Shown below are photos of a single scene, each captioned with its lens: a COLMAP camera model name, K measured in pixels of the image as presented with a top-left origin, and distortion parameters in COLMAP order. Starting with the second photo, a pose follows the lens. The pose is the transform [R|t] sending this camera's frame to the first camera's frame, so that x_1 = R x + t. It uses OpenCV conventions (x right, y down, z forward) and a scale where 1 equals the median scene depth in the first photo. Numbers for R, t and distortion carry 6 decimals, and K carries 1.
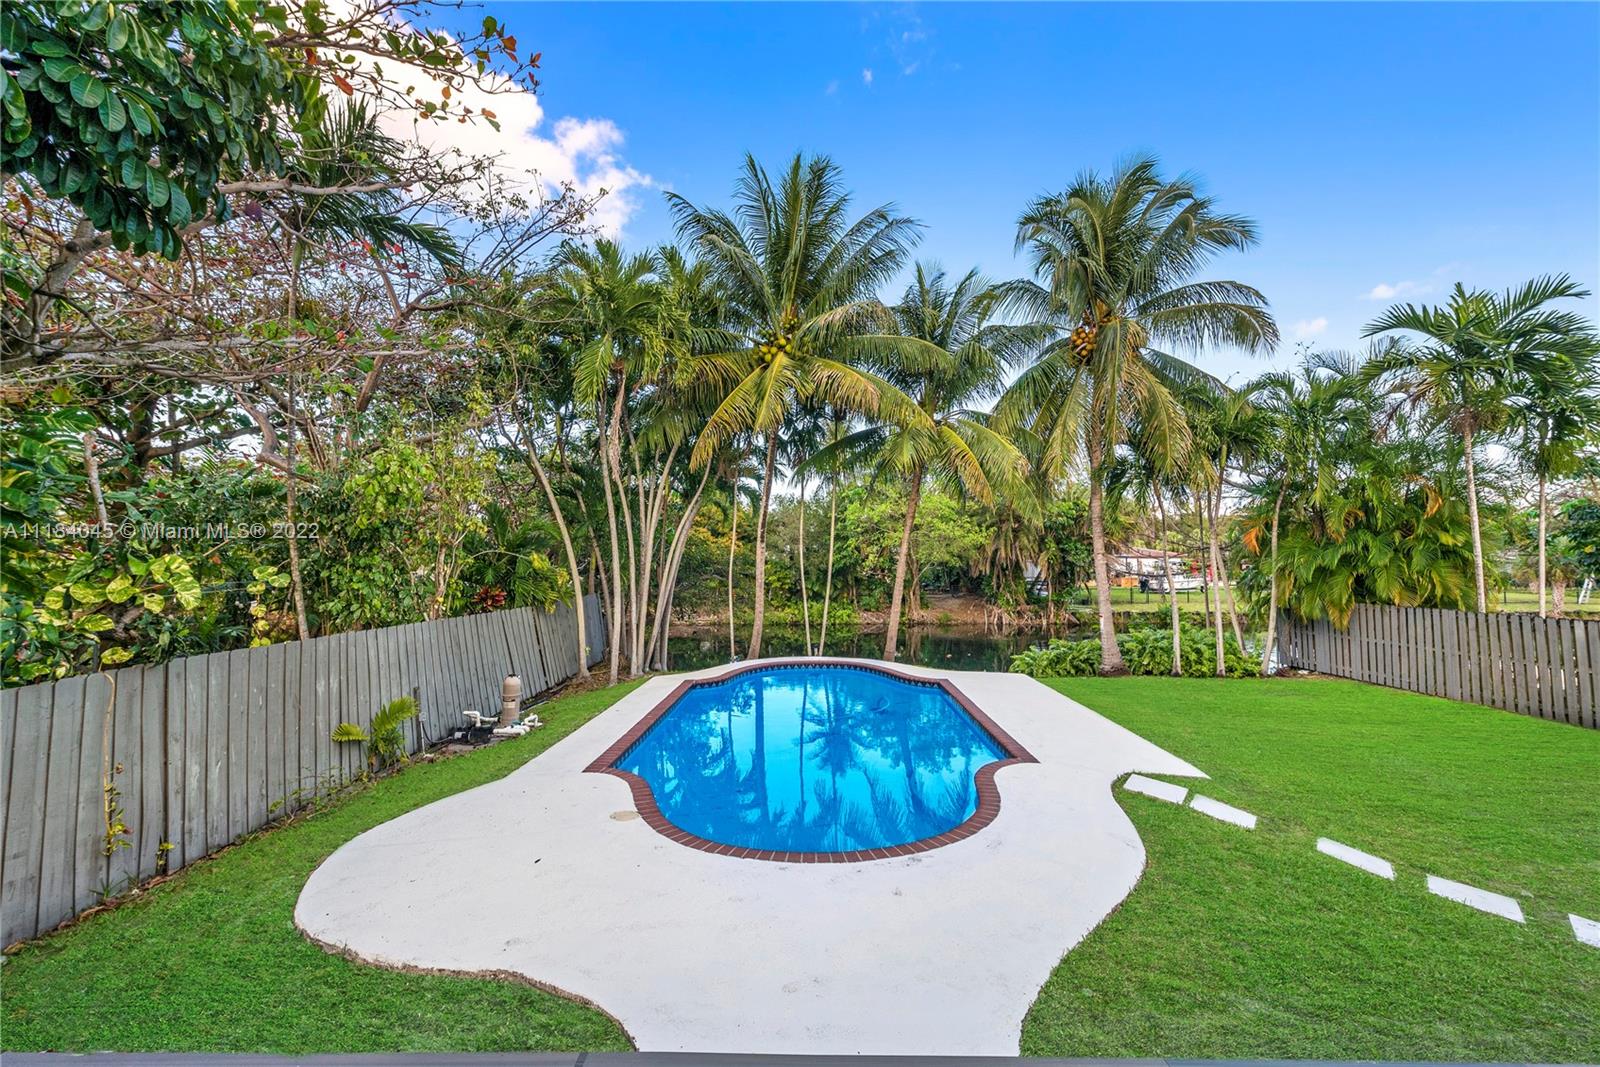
lens RADIAL K [[647.1, 0, 801.9], [0, 647.1, 539.3], [0, 0, 1]] dist [0.008720, -0.000750]
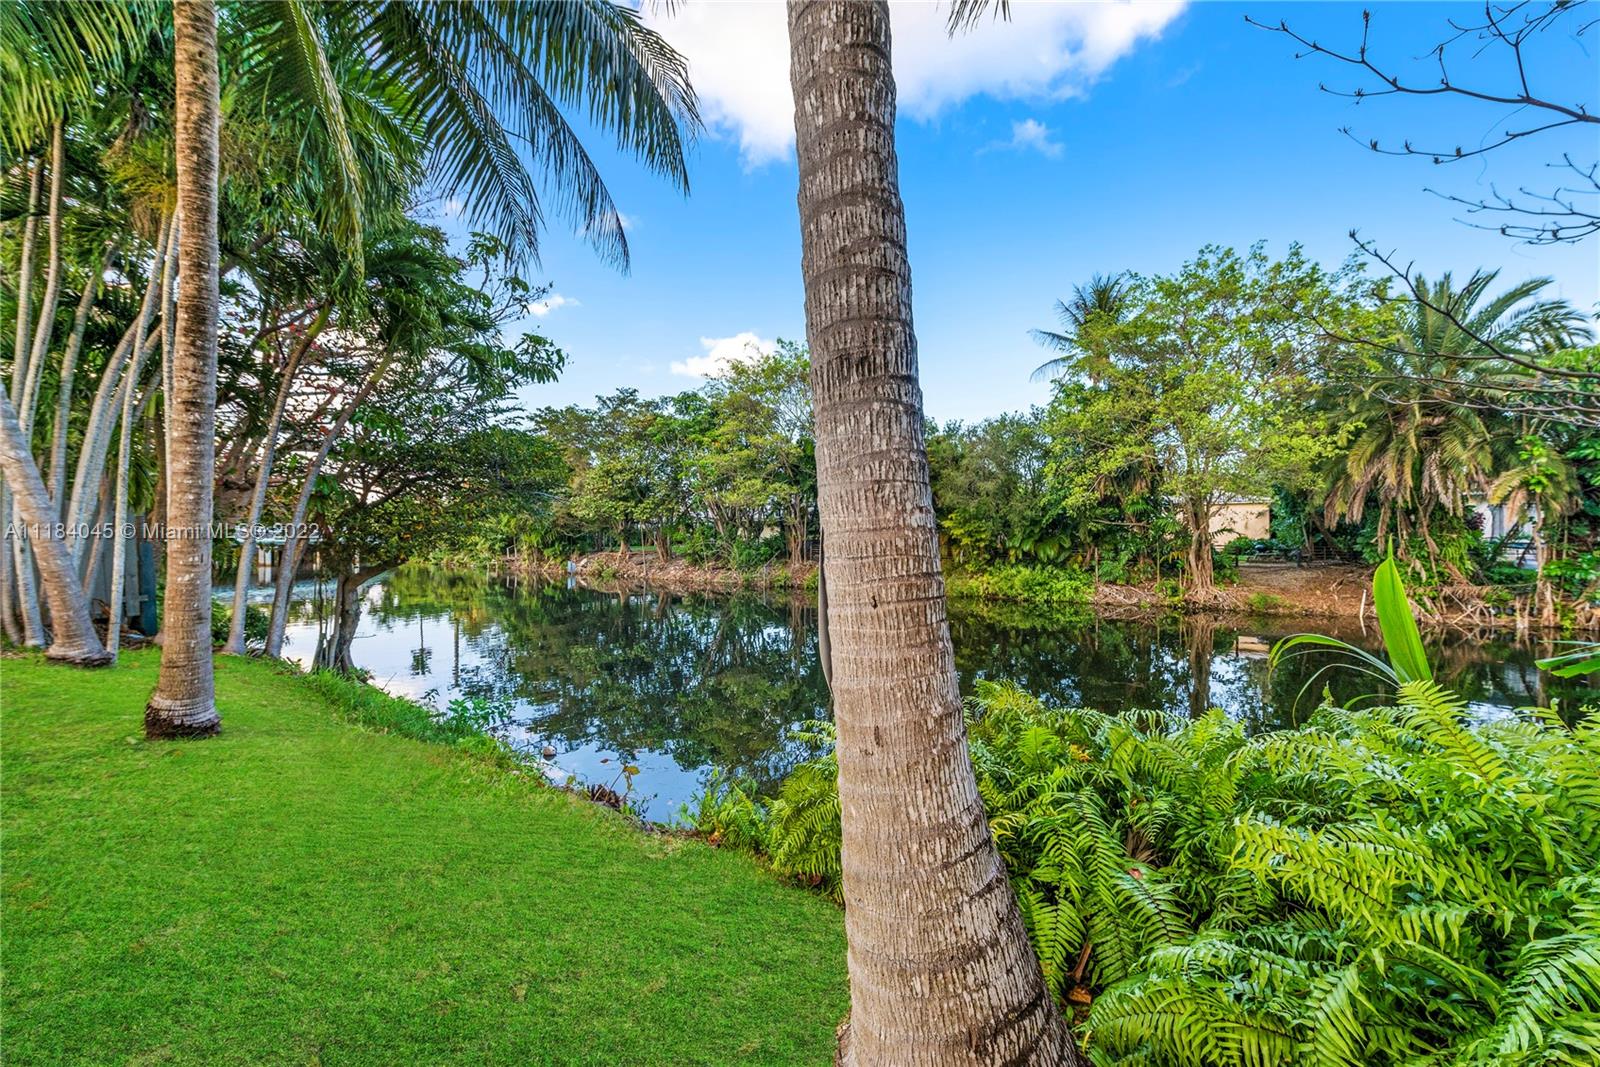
lens RADIAL K [[625.0, 0, 803.5], [0, 625.0, 538.2], [0, 0, 1]] dist [0.012366, -0.004006]
pose [[0.836512, 0.001667, -0.547947, 0.554655], [0.019324, 0.999284, 0.032539, 0.122998], [0.547608, -0.037808, 0.835880, 0.987060]]
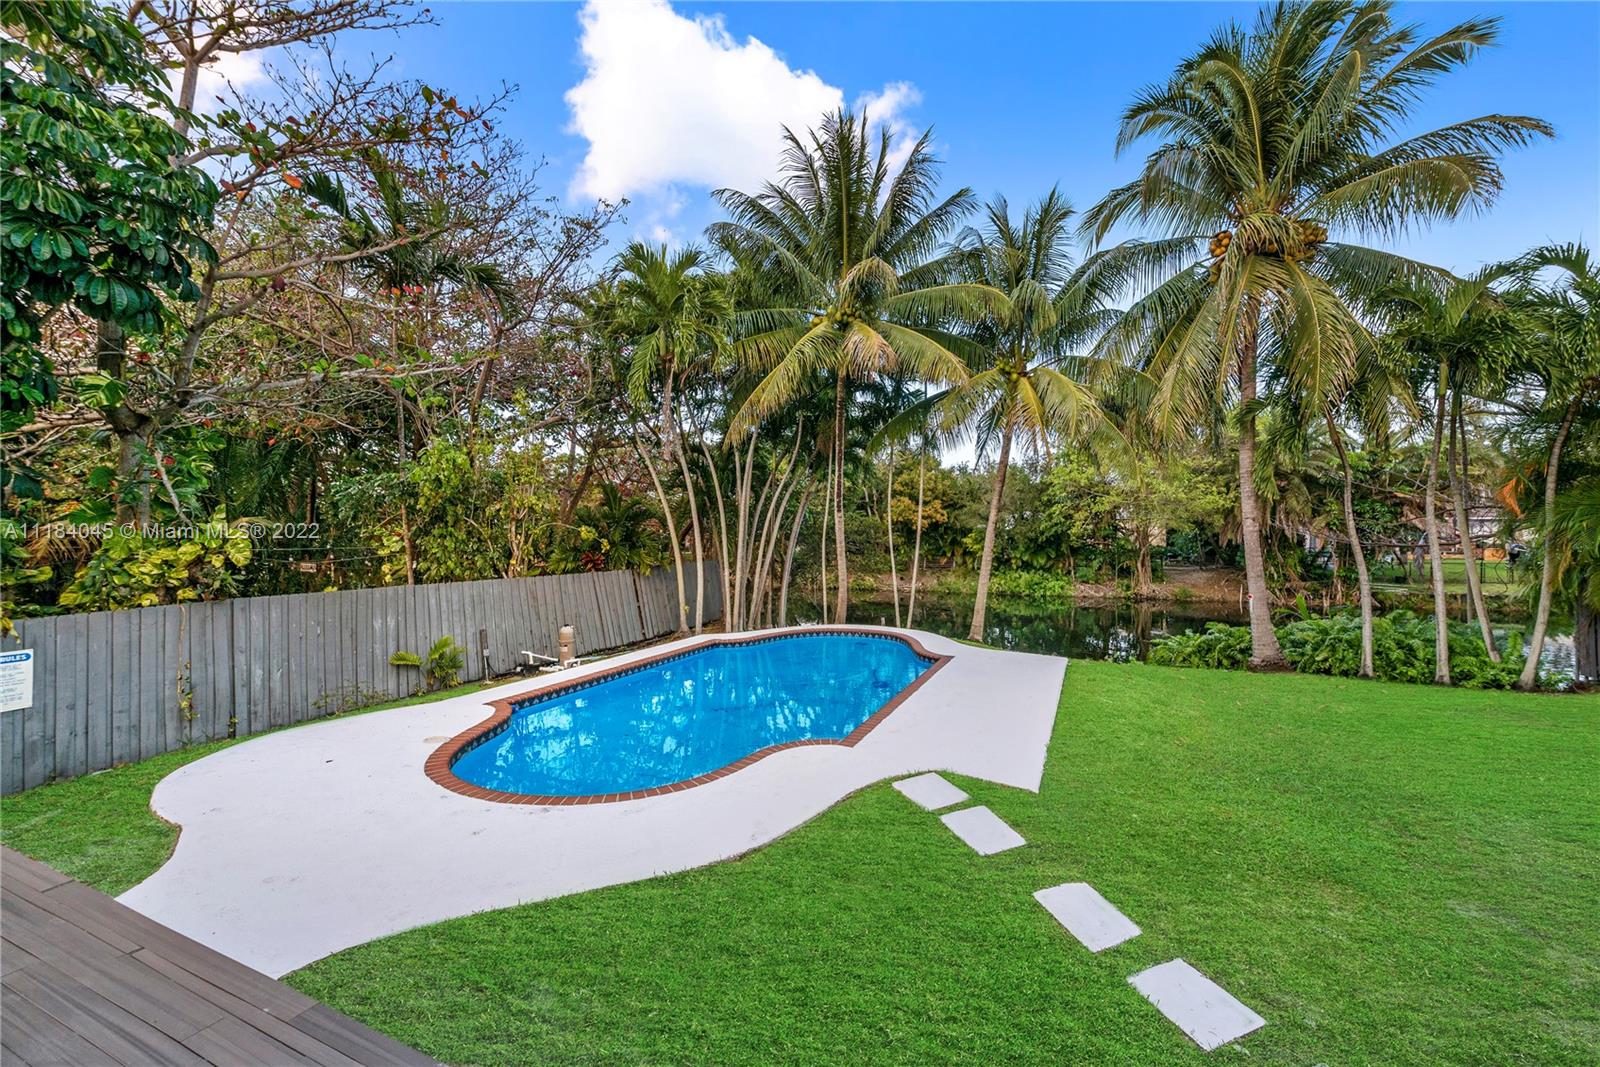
lens RADIAL K [[634.2, 0, 802.4], [0, 634.2, 538.5], [0, 0, 1]] dist [0.008820, -0.000186]
pose [[0.913625, -0.000243, -0.406557, 0.304055], [0.019840, 0.998835, 0.043987, 0.002796], [0.406072, -0.048254, 0.912566, 0.071206]]
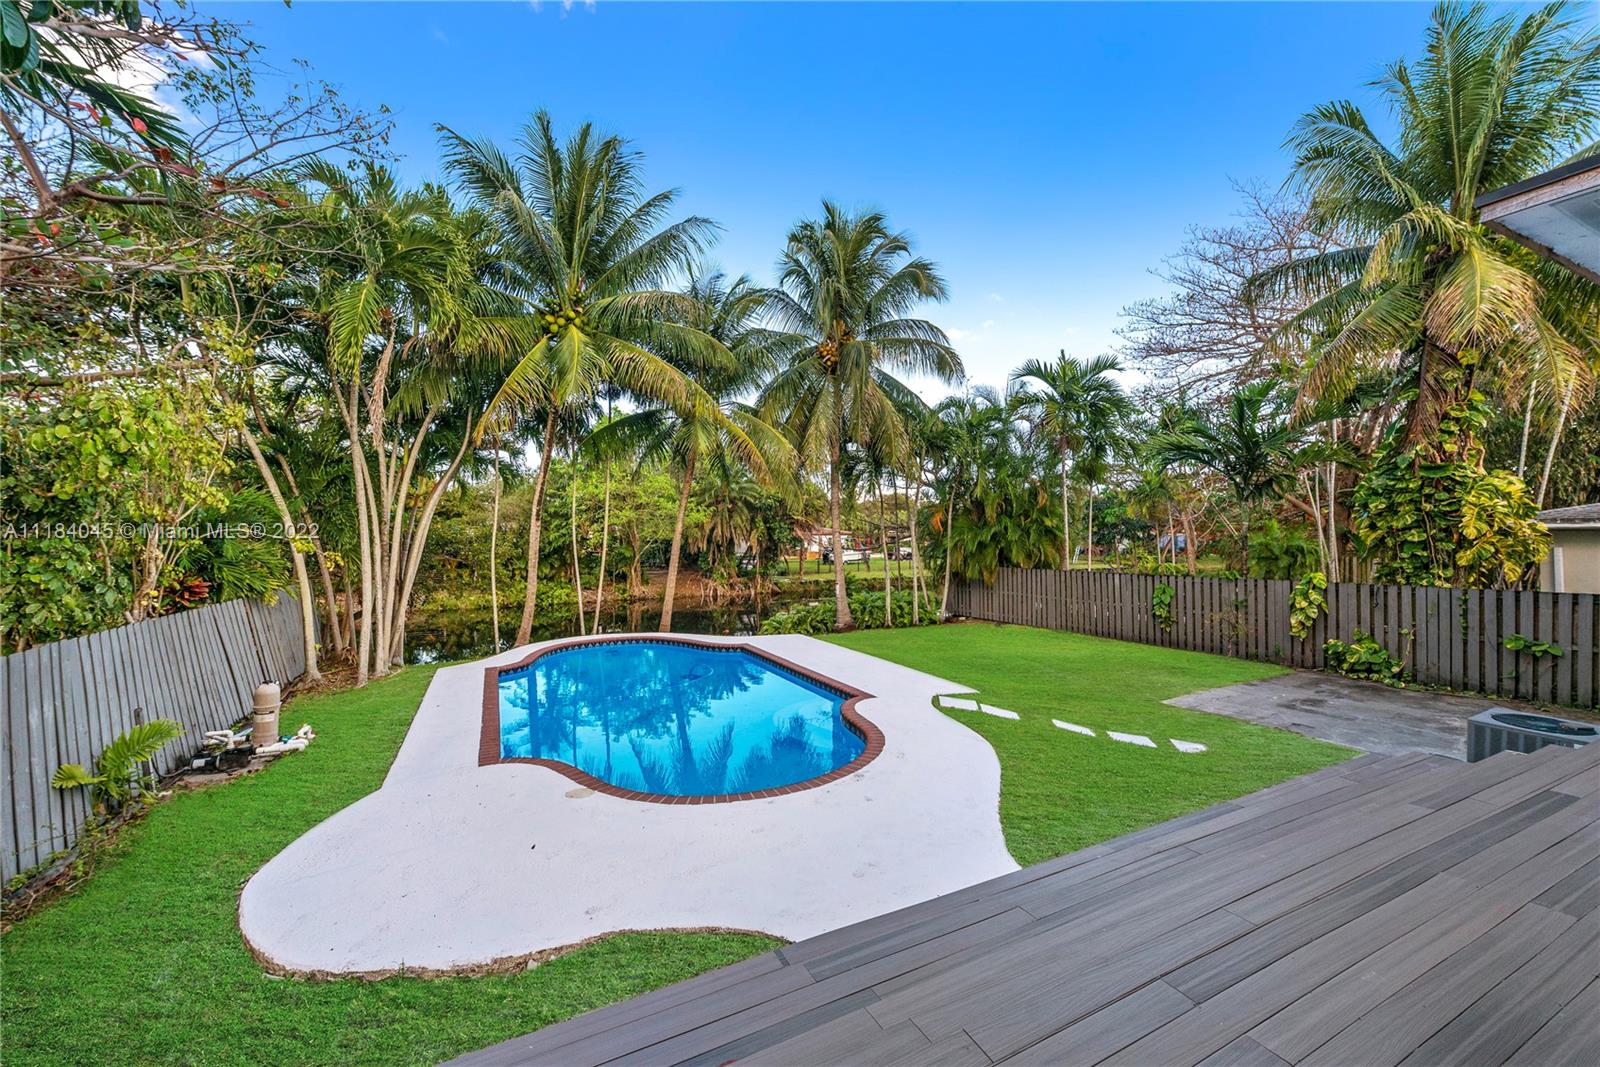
lens RADIAL K [[625.0, 0, 803.5], [0, 625.0, 538.2], [0, 0, 1]] dist [0.012366, -0.004006]
pose [[0.886179, -0.004674, 0.463320, -0.148664], [-0.010820, 0.999468, 0.030778, -0.001788], [-0.463217, -0.032288, 0.885657, -0.005211]]
